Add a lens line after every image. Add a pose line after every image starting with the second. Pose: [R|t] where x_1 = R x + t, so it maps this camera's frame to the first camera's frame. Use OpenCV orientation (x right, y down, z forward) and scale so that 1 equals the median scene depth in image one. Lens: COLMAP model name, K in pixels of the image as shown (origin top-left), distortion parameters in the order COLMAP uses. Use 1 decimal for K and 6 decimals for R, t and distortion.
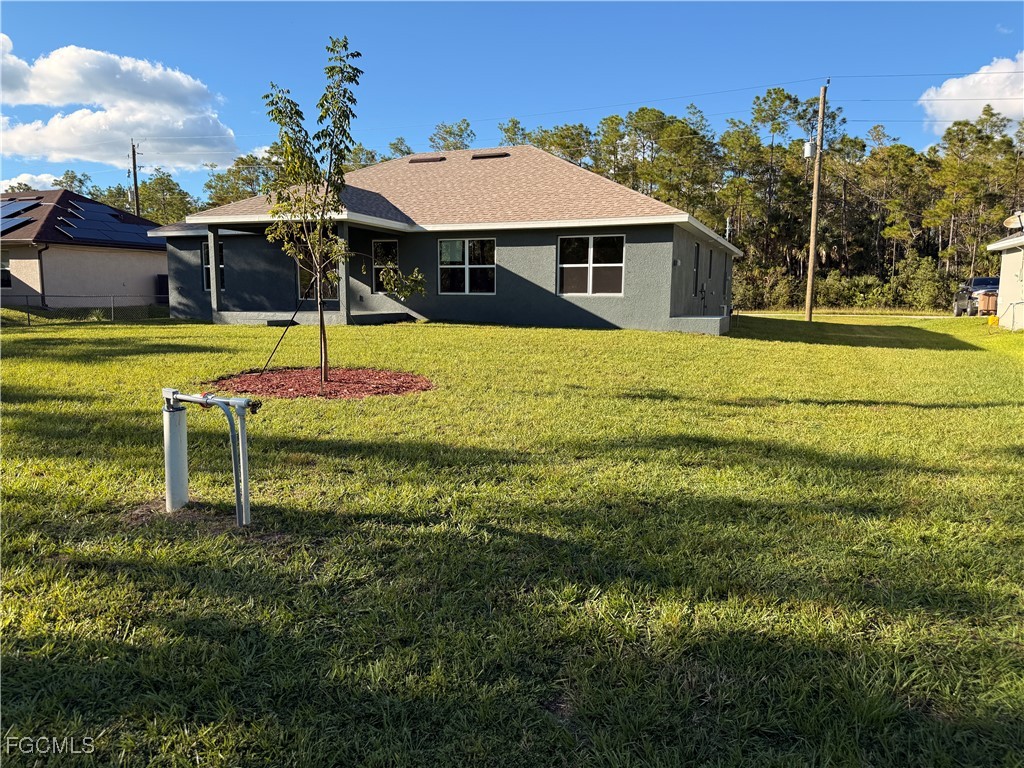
lens RADIAL K [[743.1, 0, 512.0], [0, 743.1, 384.0], [0, 0, 1]] dist [0.087039, -0.116953]
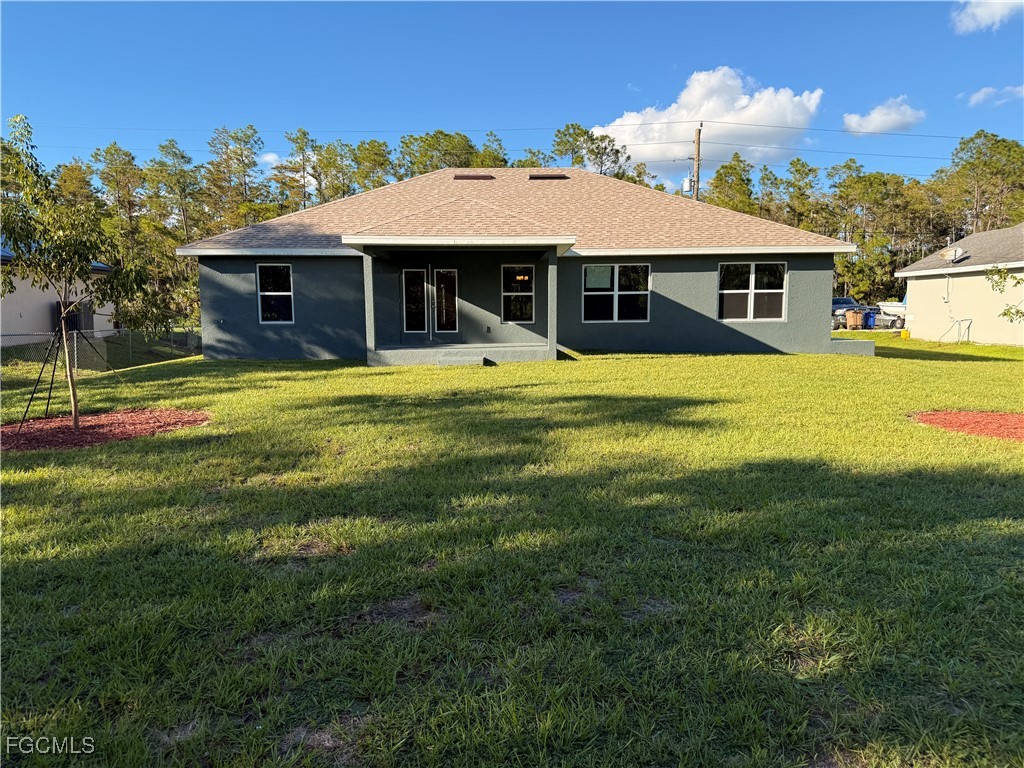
lens RADIAL K [[743.1, 0, 512.0], [0, 743.1, 384.0], [0, 0, 1]] dist [0.087039, -0.116953]
pose [[0.911666, -0.055006, 0.407235, -0.594570], [0.064588, 0.997864, -0.009808, -0.042381], [-0.405825, 0.035244, 0.913271, 0.194362]]
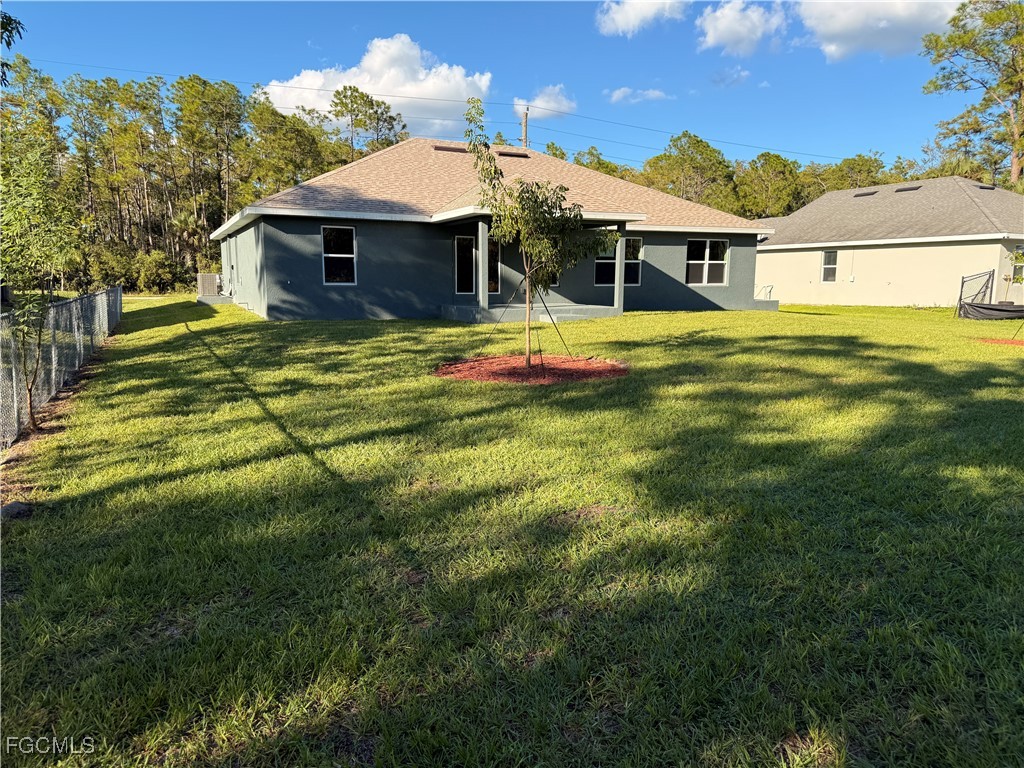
lens RADIAL K [[717.1, 0, 510.9], [0, 717.1, 388.9], [0, 0, 1]] dist [0.118901, -0.197943]
pose [[0.672991, -0.120630, 0.729748, -1.041467], [0.089631, 0.992641, 0.081427, -0.069623], [-0.734200, 0.010609, 0.678850, 0.376301]]
